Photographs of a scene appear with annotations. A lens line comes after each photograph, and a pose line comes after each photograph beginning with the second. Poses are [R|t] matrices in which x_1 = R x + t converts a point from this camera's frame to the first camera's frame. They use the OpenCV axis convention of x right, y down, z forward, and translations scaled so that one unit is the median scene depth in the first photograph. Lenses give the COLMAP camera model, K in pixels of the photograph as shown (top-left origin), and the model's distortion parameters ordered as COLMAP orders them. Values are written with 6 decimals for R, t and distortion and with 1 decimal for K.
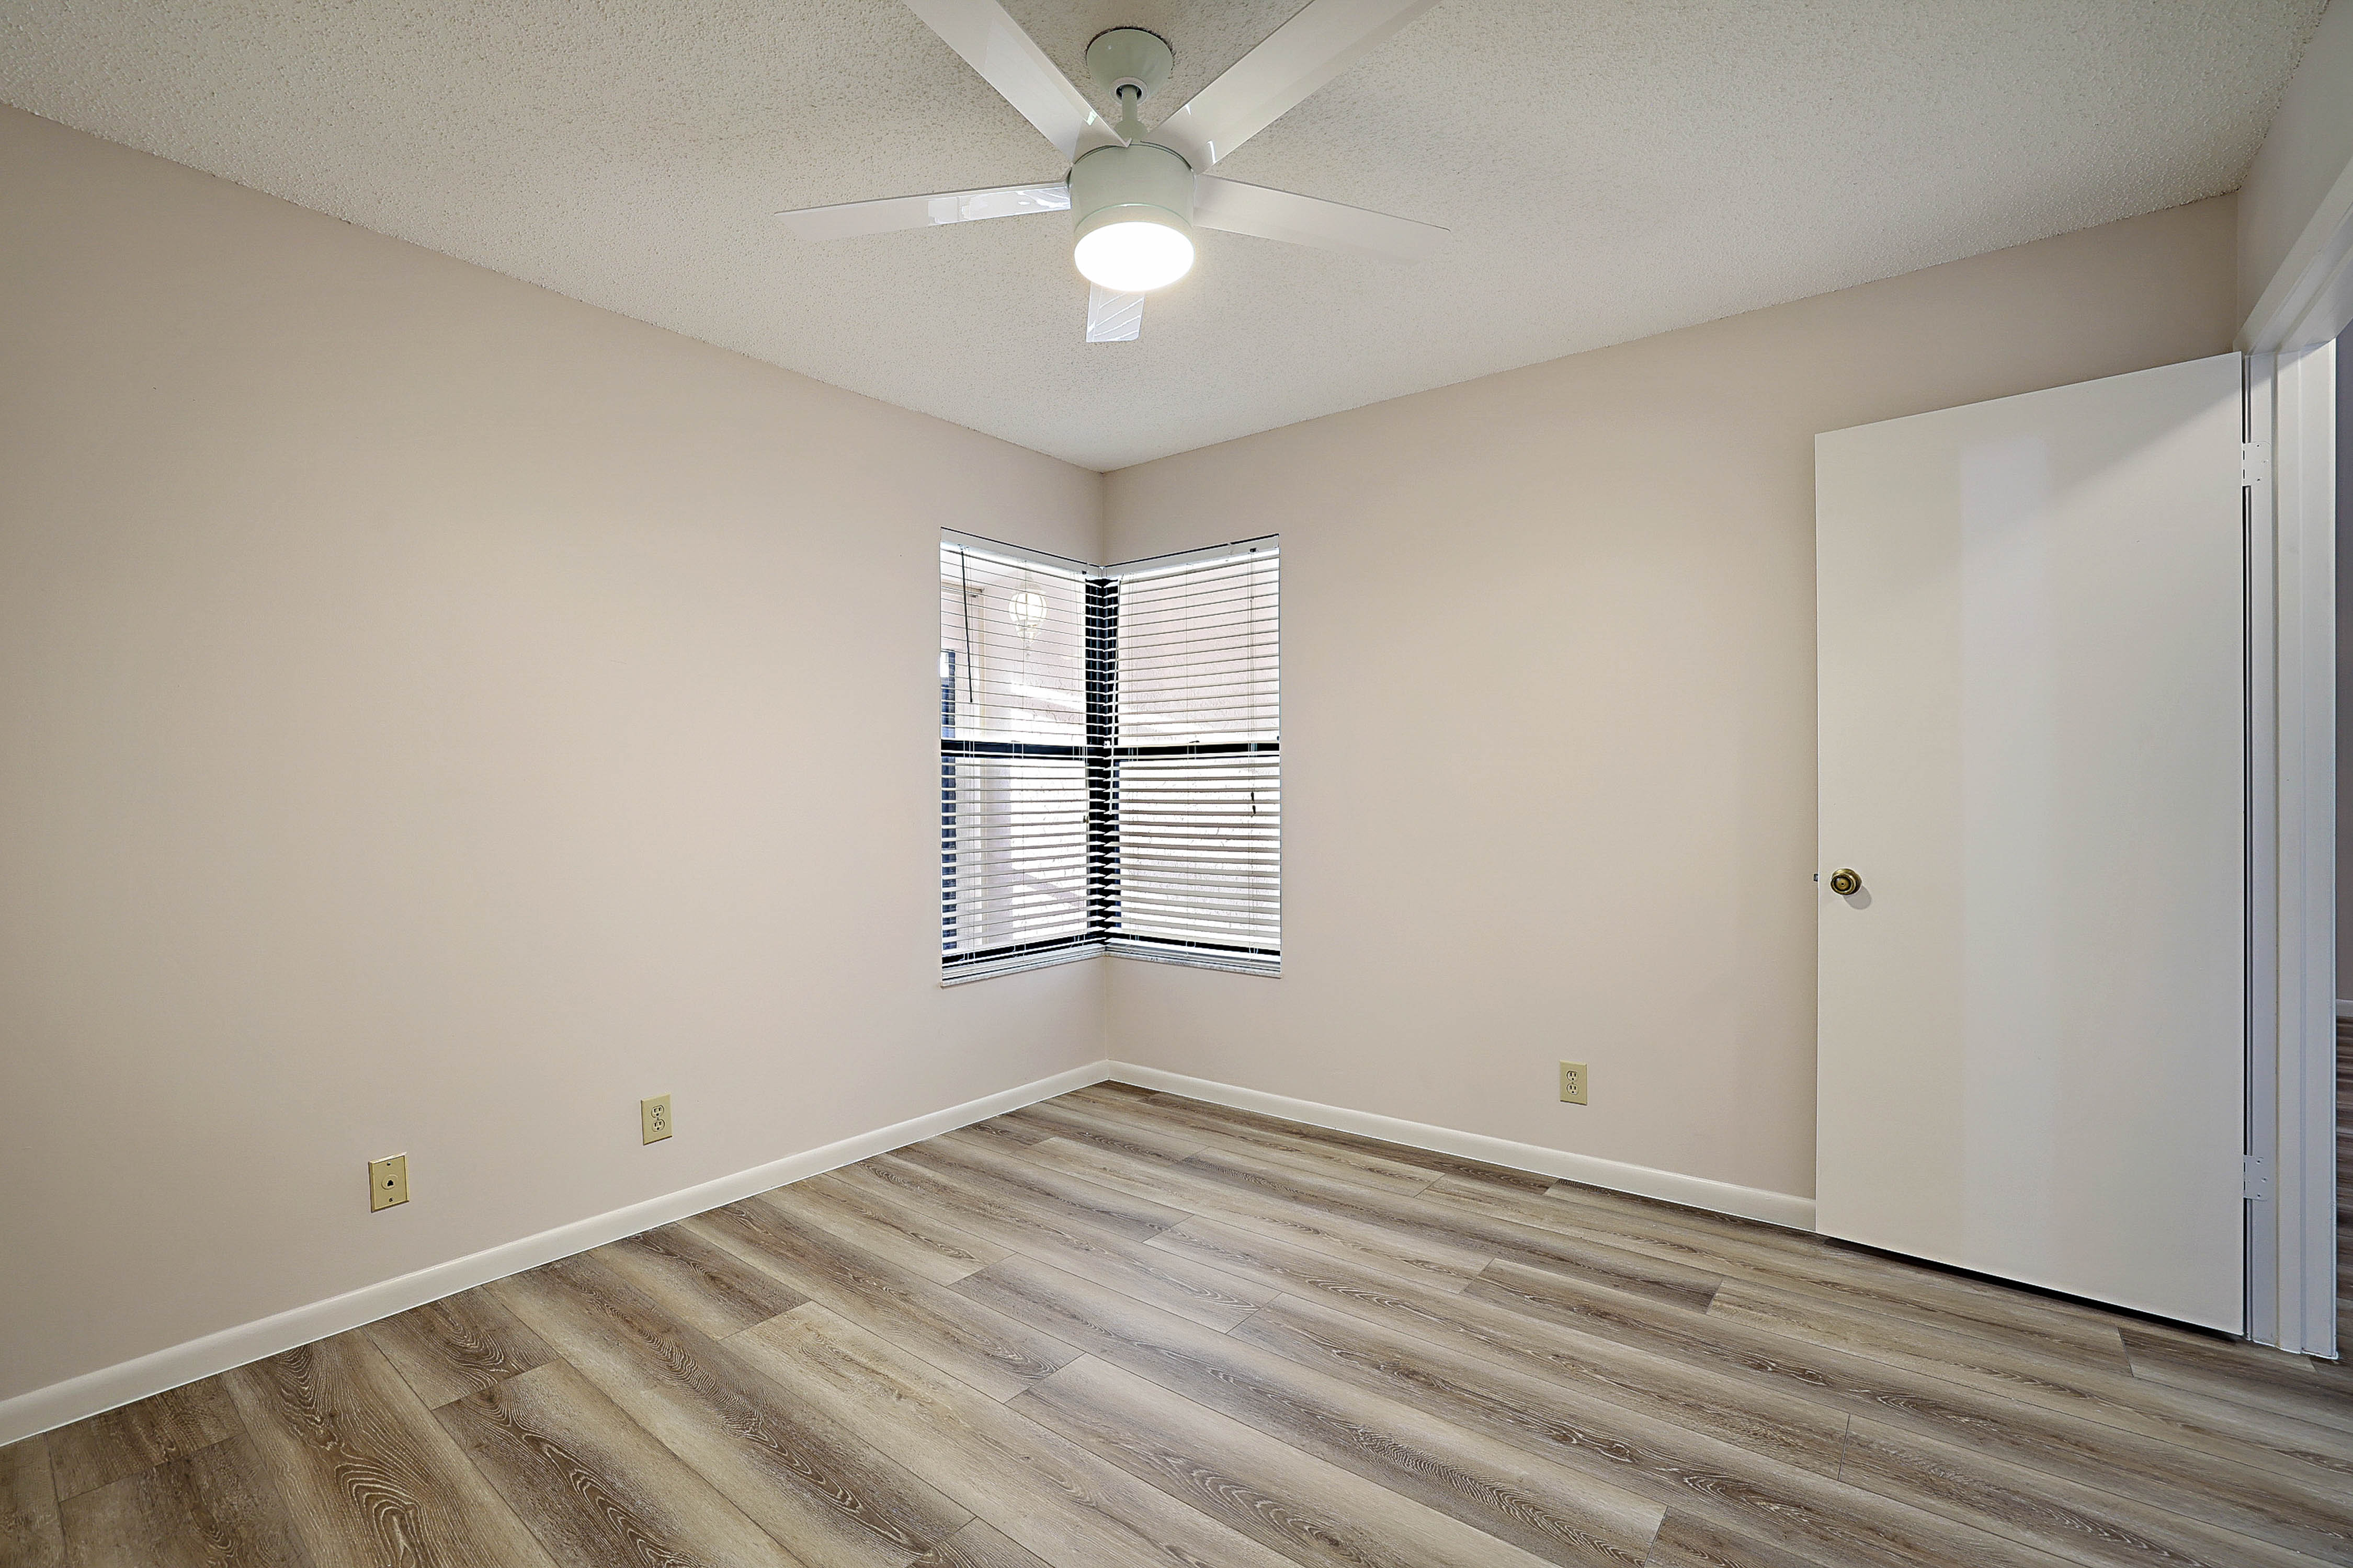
lens RADIAL K [[1011.2, 0, 1176.3], [0, 1011.2, 789.1], [0, 0, 1]] dist [-0.044006, 0.015800]
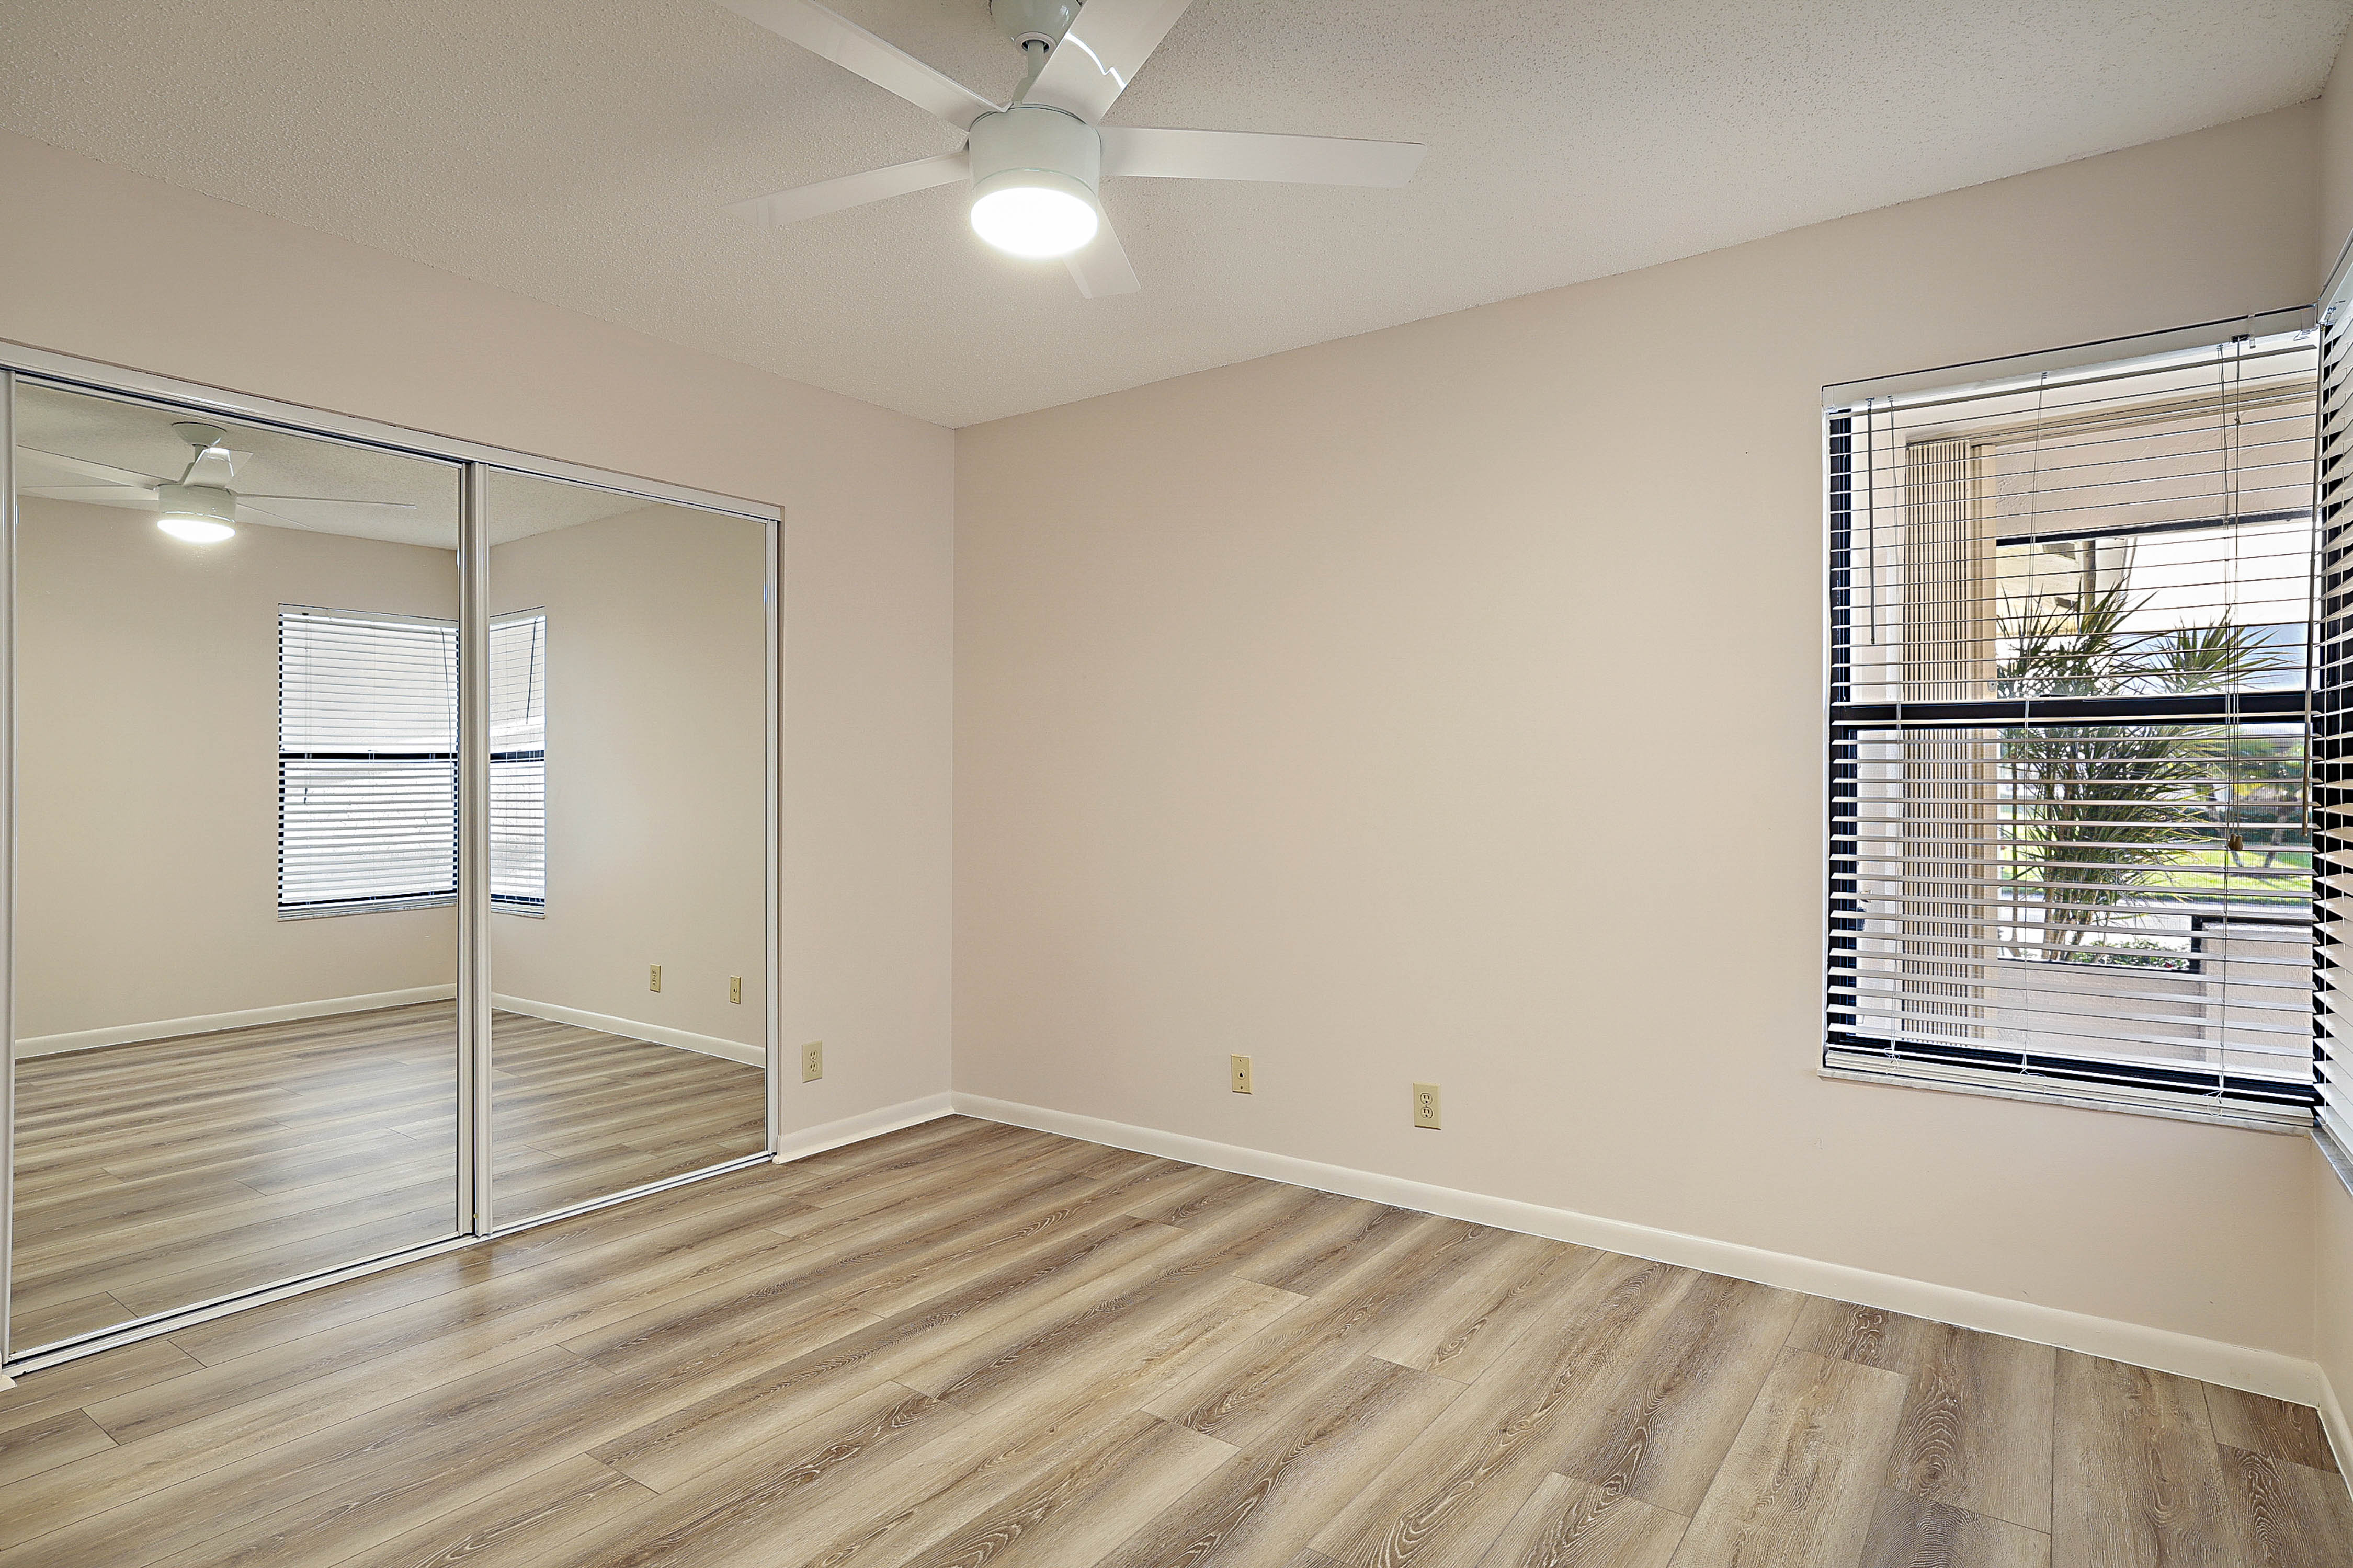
lens RADIAL K [[1267.8, 0, 1176.5], [0, 1267.8, 784.0], [0, 0, 1]] dist [-0.047498, 0.036756]
pose [[0.047320, 0.008748, -0.998841, 0.756537], [-0.002666, 0.999959, 0.008632, -0.004204], [0.998876, 0.002254, 0.047341, 0.704228]]
